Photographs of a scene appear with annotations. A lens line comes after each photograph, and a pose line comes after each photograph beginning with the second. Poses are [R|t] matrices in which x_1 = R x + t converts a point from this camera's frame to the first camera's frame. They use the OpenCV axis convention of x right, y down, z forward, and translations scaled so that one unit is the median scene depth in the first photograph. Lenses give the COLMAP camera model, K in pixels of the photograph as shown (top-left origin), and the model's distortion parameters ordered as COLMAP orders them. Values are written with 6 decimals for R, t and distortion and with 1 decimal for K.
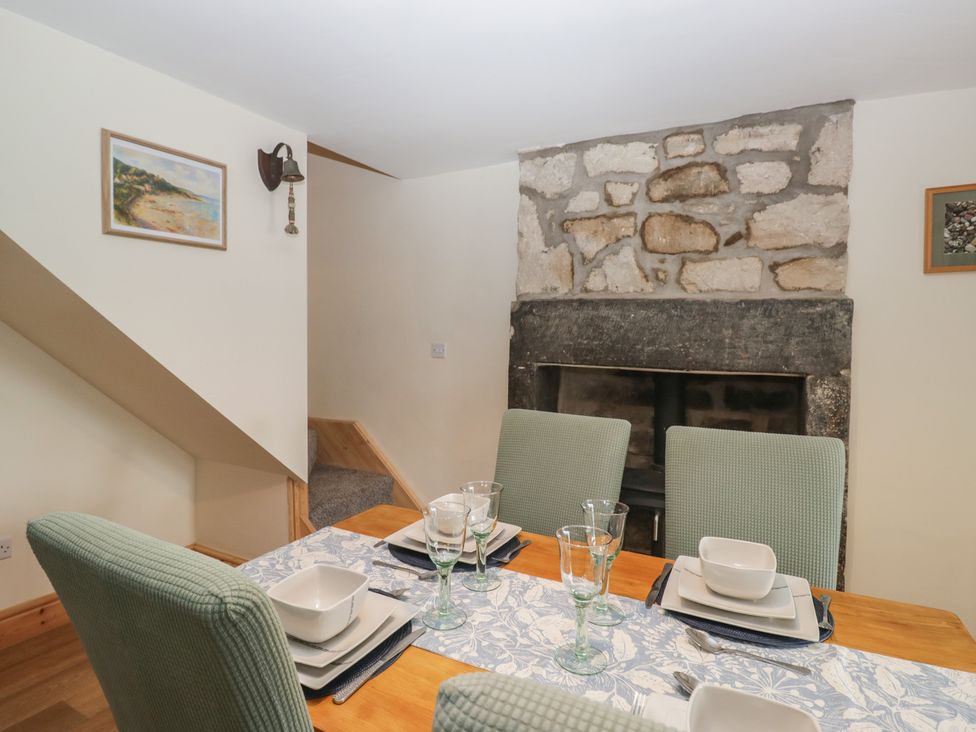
lens RADIAL K [[516.6, 0, 488.3], [0, 516.6, 360.1], [0, 0, 1]] dist [-0.006498, -0.006181]
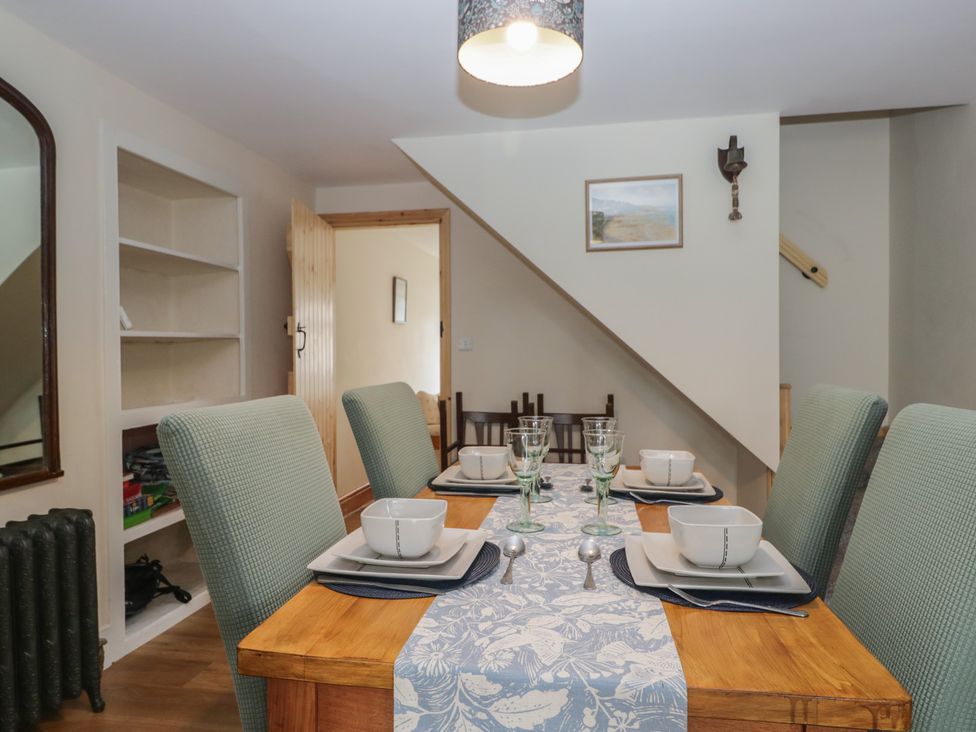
lens RADIAL K [[588.6, 0, 489.5], [0, 588.6, 365.1], [0, 0, 1]] dist [-0.005848, -0.000515]
pose [[0.335965, 0.013760, -0.941774, 0.704304], [-0.040178, 0.999192, 0.000266, 0.081884], [0.941017, 0.037750, 0.336247, 0.184780]]
